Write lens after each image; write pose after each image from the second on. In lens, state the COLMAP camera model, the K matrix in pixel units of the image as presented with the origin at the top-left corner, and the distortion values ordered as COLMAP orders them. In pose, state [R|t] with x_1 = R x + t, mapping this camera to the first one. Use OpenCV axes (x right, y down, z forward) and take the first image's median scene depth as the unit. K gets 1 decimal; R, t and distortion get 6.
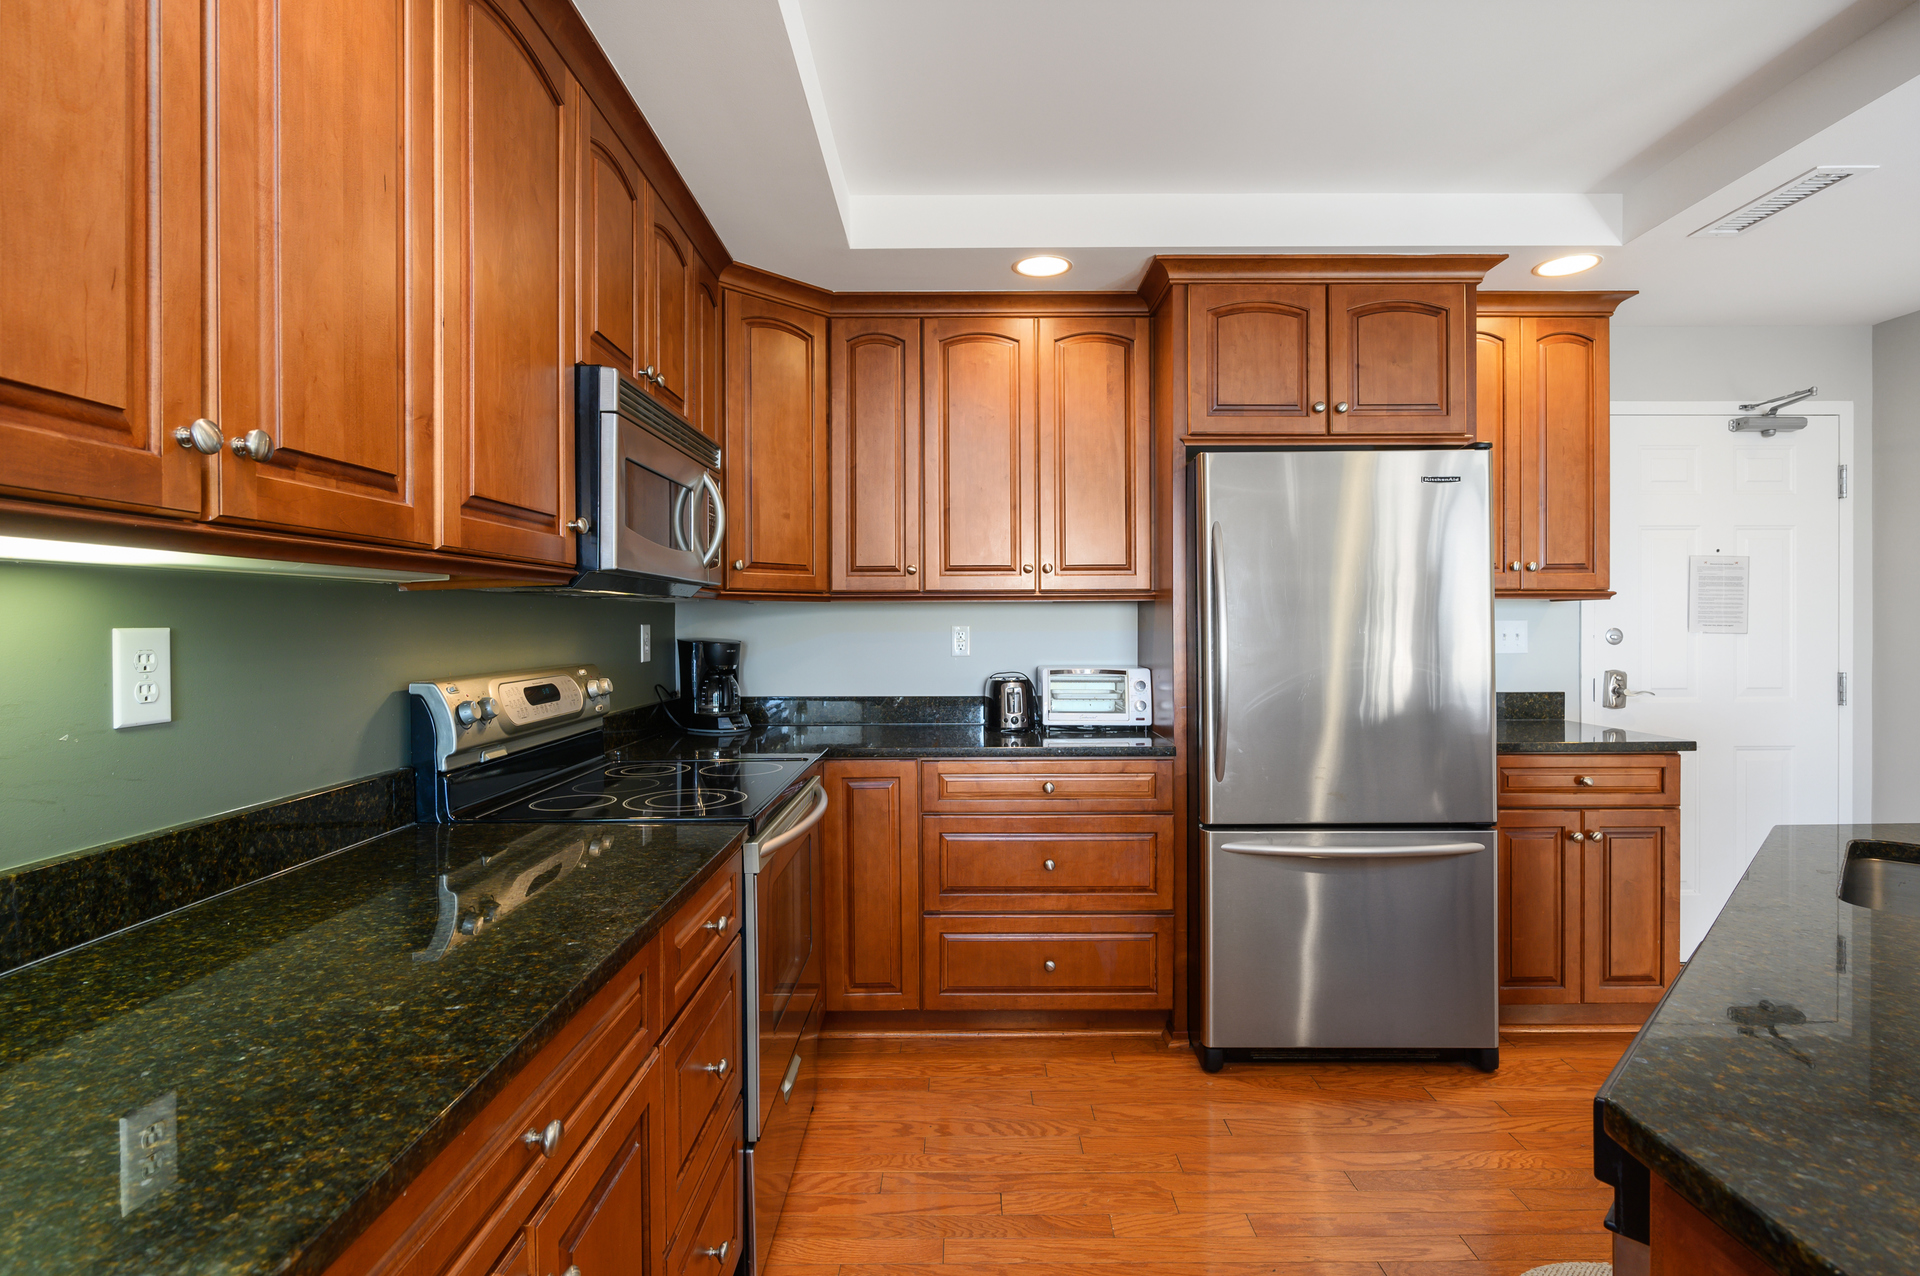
lens RADIAL K [[931.1, 0, 969.4], [0, 931.1, 628.3], [0, 0, 1]] dist [-0.013062, 0.000402]
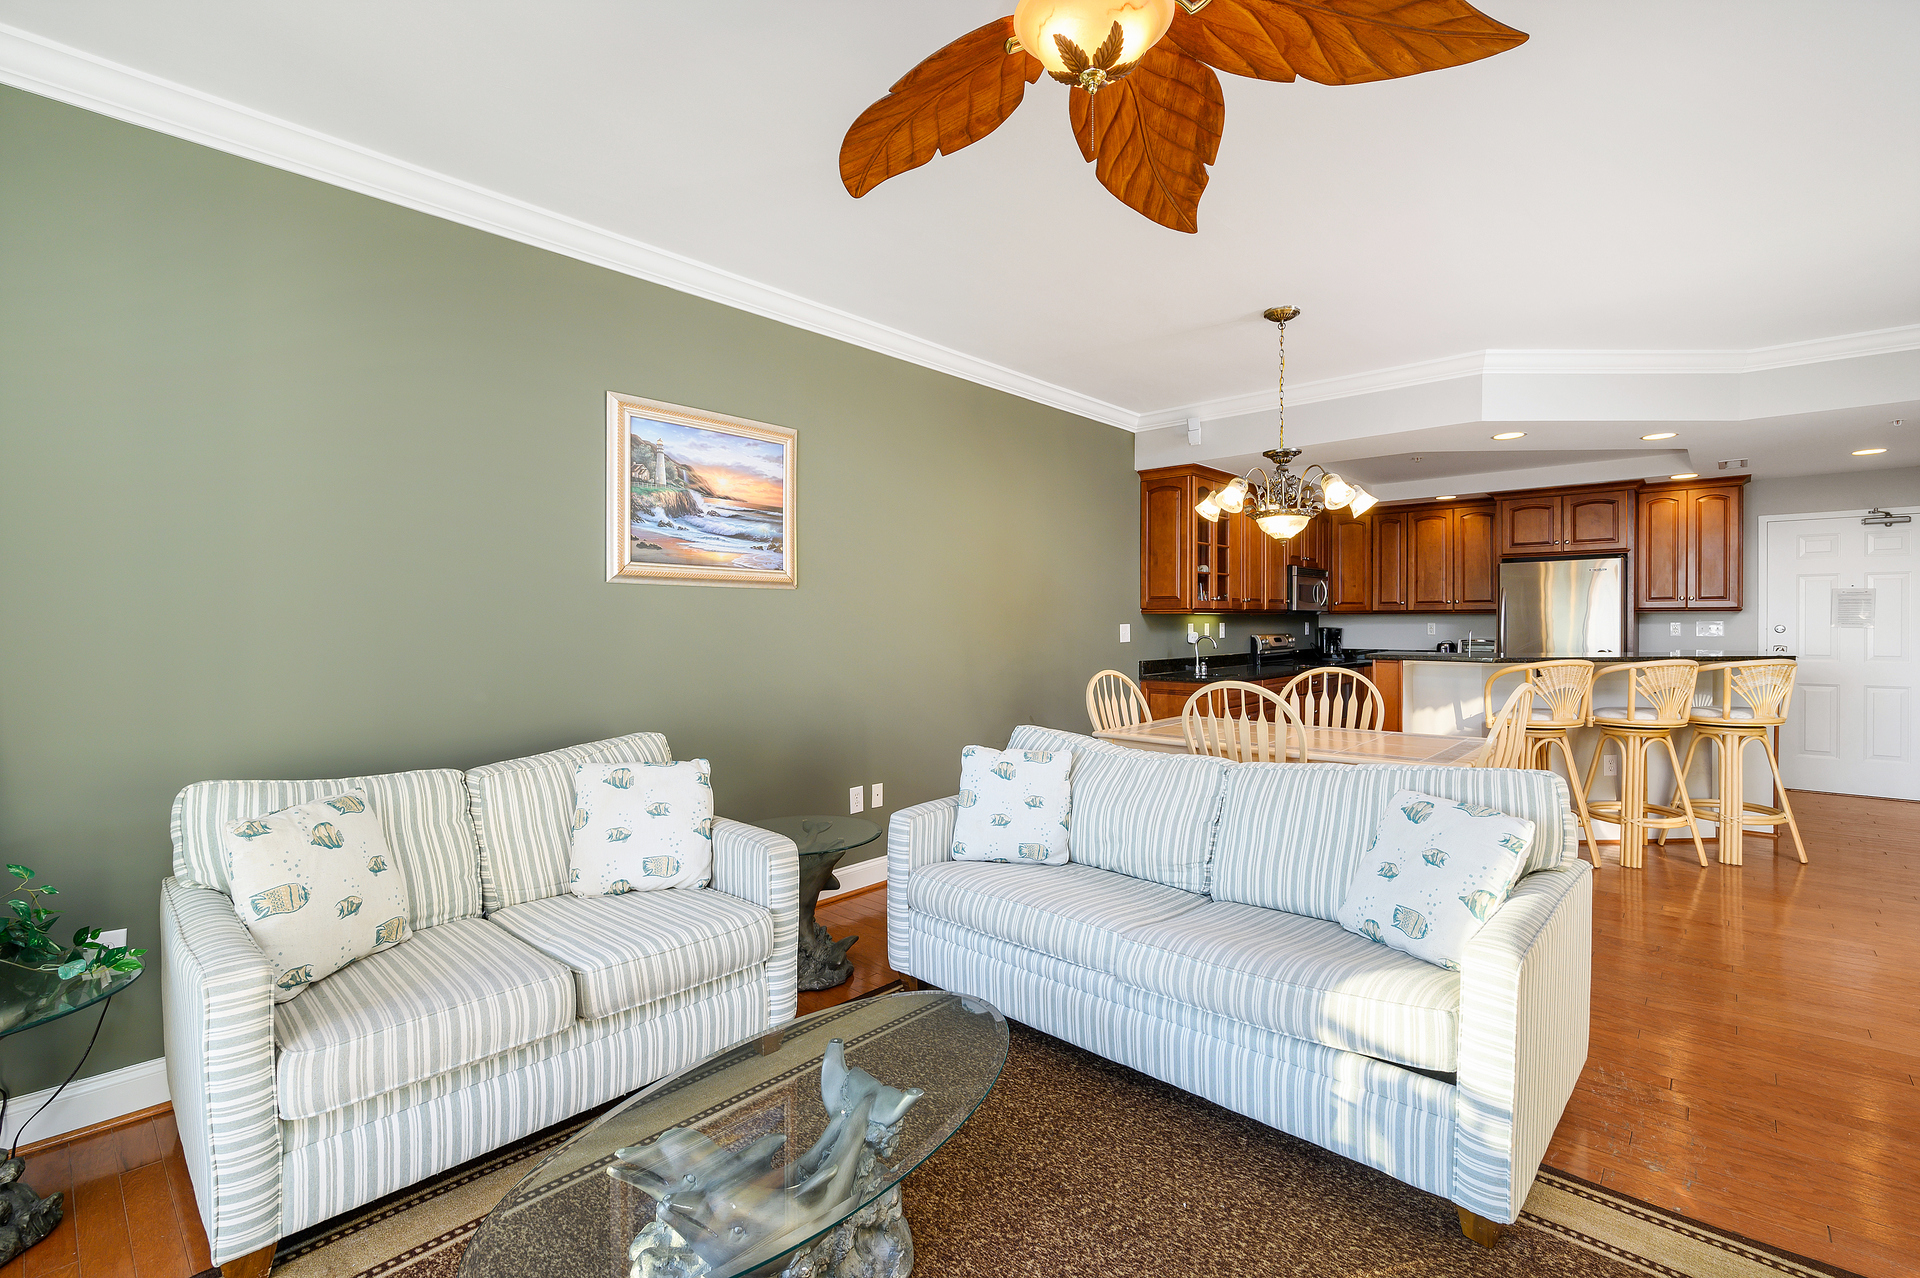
lens RADIAL K [[852.2, 0, 966.9], [0, 852.2, 633.2], [0, 0, 1]] dist [-0.009734, -0.000636]
pose [[0.737270, 0.010155, -0.675522, 0.901018], [-0.003616, 0.999932, 0.011085, 0.005395], [0.675589, -0.005730, 0.737257, -2.283617]]
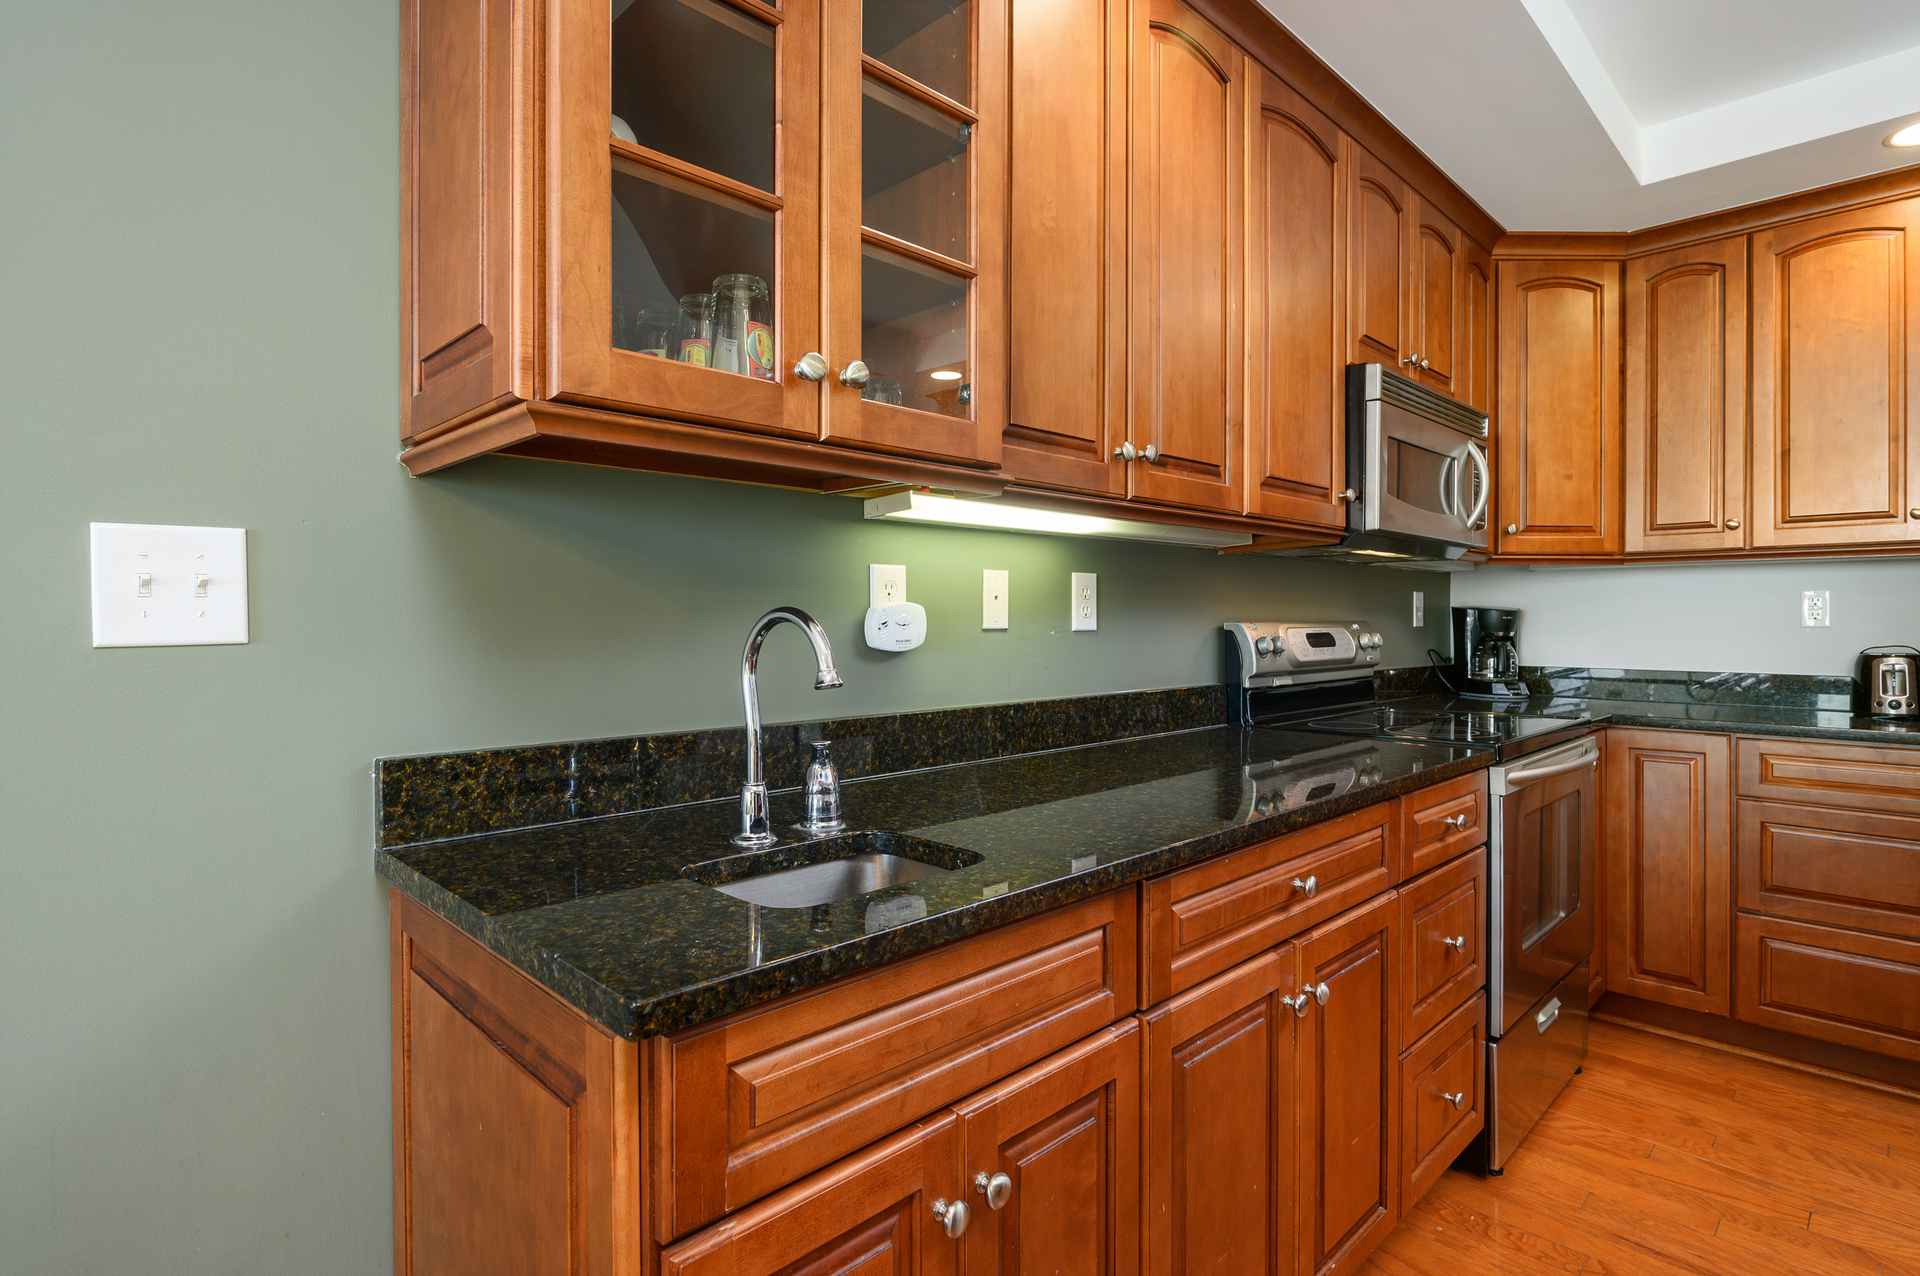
lens RADIAL K [[966.3, 0, 967.8], [0, 966.3, 623.1], [0, 0, 1]] dist [-0.004533, 0.000394]
pose [[0.700107, 0.006867, -0.714005, 0.104542], [-0.008495, 0.999963, 0.001287, 0.044648], [0.713988, 0.005165, 0.700139, -0.189745]]
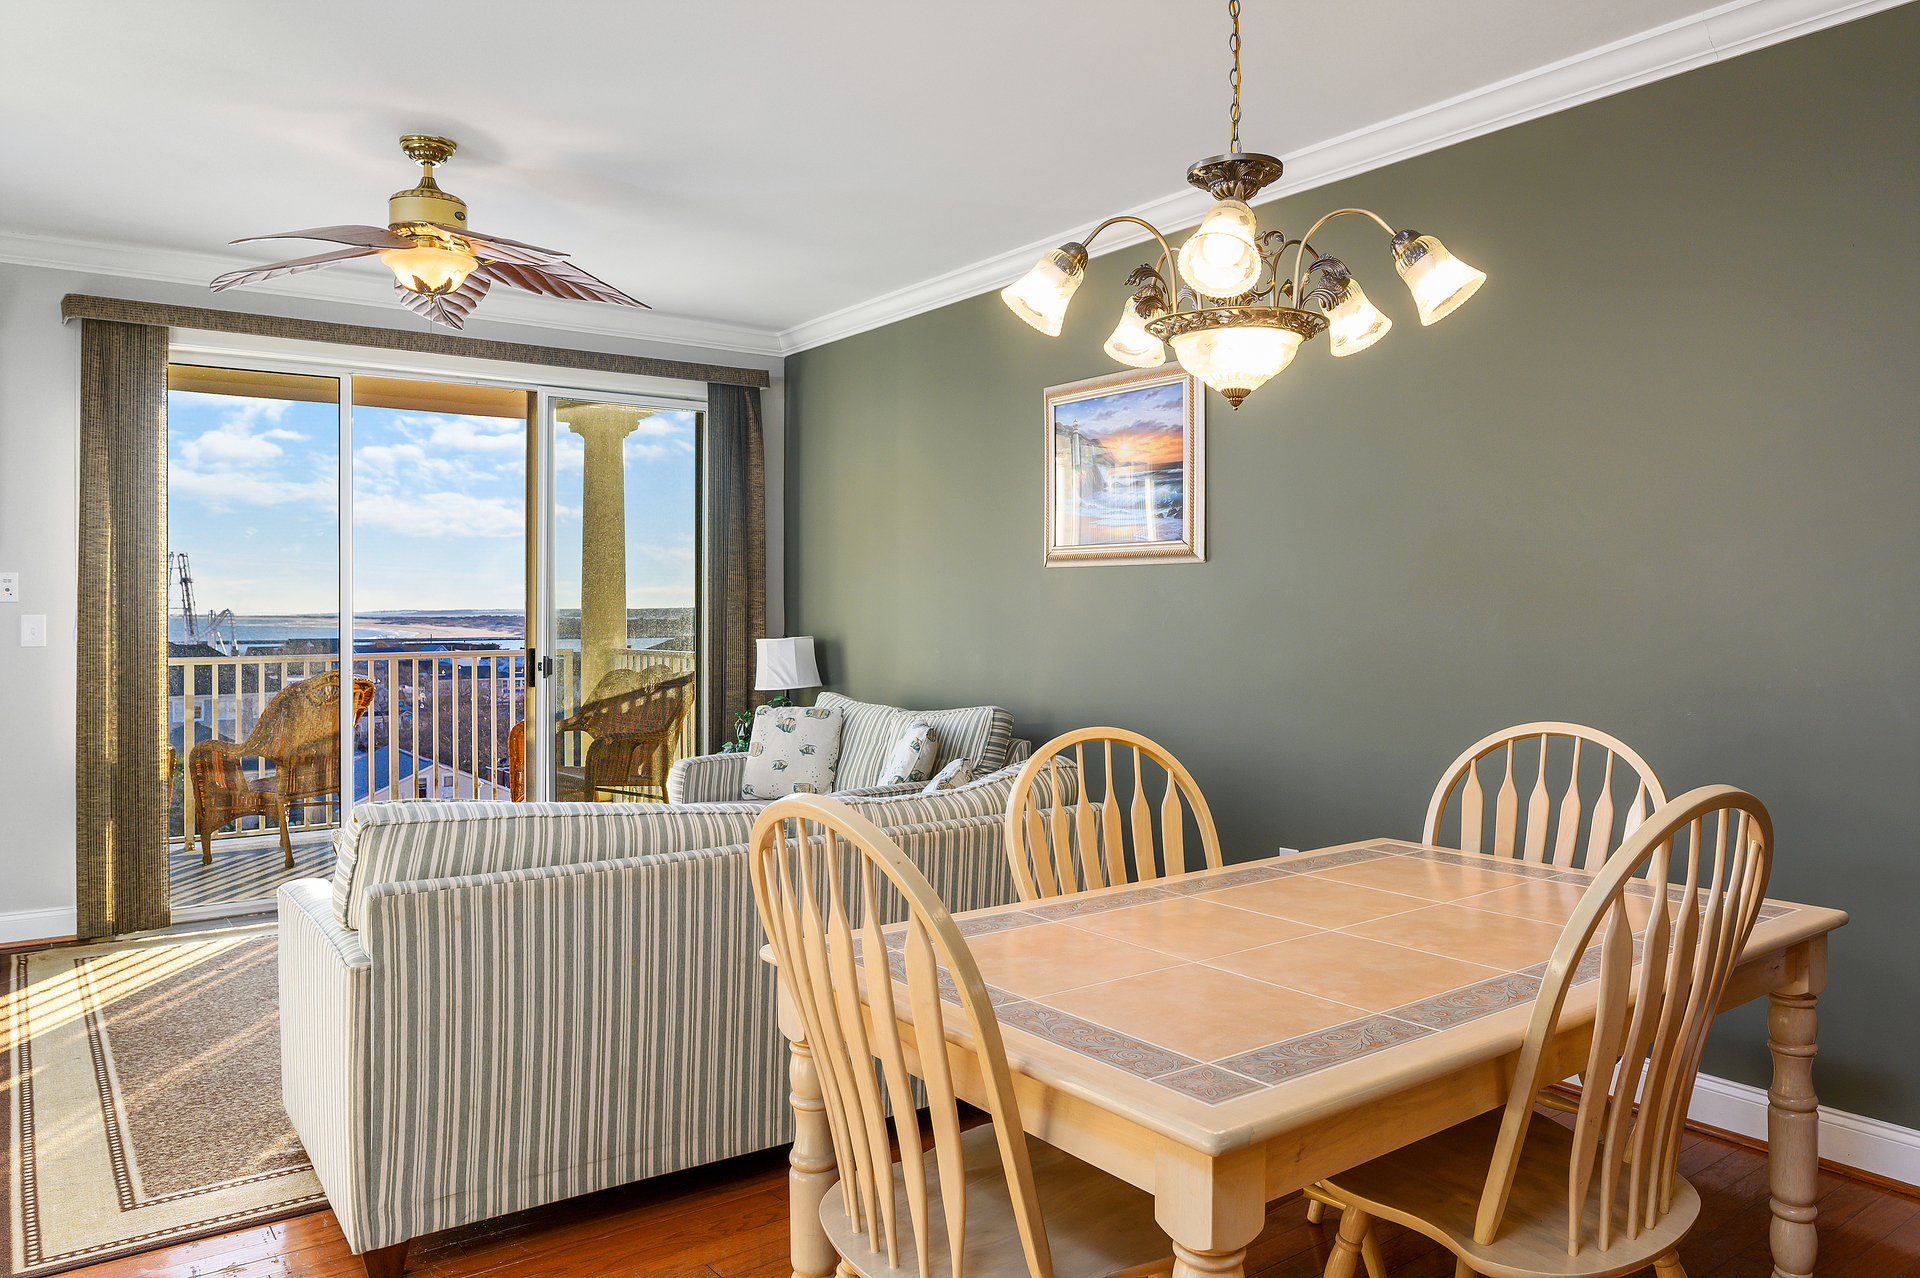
lens RADIAL K [[1303.0, 0, 960.0], [0, 1303.0, 639.0], [0, 0, 1]] dist [0.002704, 0.000747]
pose [[-0.812558, 0.019930, -0.582539, 0.972474], [0.001750, 0.999494, 0.031753, -0.007474], [0.582877, 0.024782, -0.812182, 0.020382]]
